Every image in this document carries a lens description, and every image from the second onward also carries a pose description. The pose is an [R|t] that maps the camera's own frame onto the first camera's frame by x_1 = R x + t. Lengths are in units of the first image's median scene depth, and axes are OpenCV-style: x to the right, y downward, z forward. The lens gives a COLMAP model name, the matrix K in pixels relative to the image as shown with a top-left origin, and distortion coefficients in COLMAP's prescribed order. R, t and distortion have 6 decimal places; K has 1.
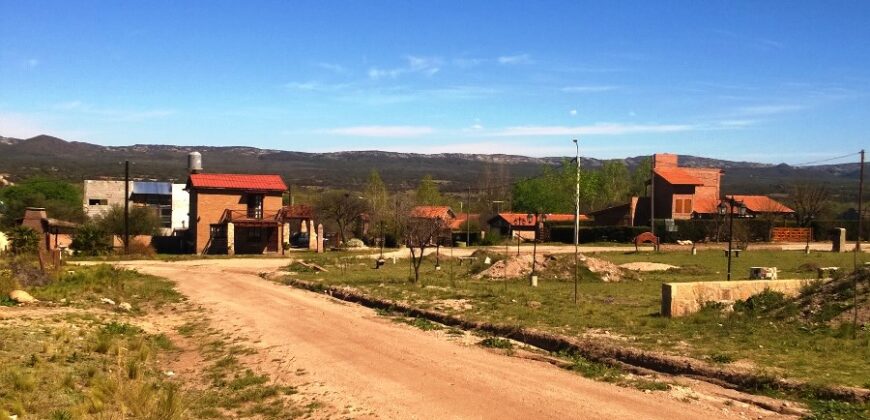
lens RADIAL K [[988.4, 0, 435.0], [0, 988.4, 210.0], [0, 0, 1]] dist [0.013009, 0.022299]
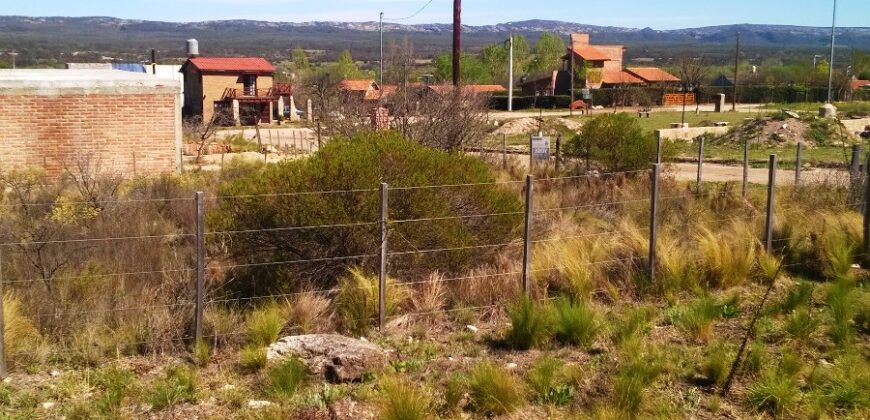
lens RADIAL K [[988.4, 0, 435.0], [0, 988.4, 210.0], [0, 0, 1]] dist [0.013009, 0.022299]
pose [[0.991499, -0.035677, 0.125124, -0.107570], [0.018915, 0.990978, 0.132681, -0.007985], [-0.128729, -0.129187, 0.983229, -0.205349]]
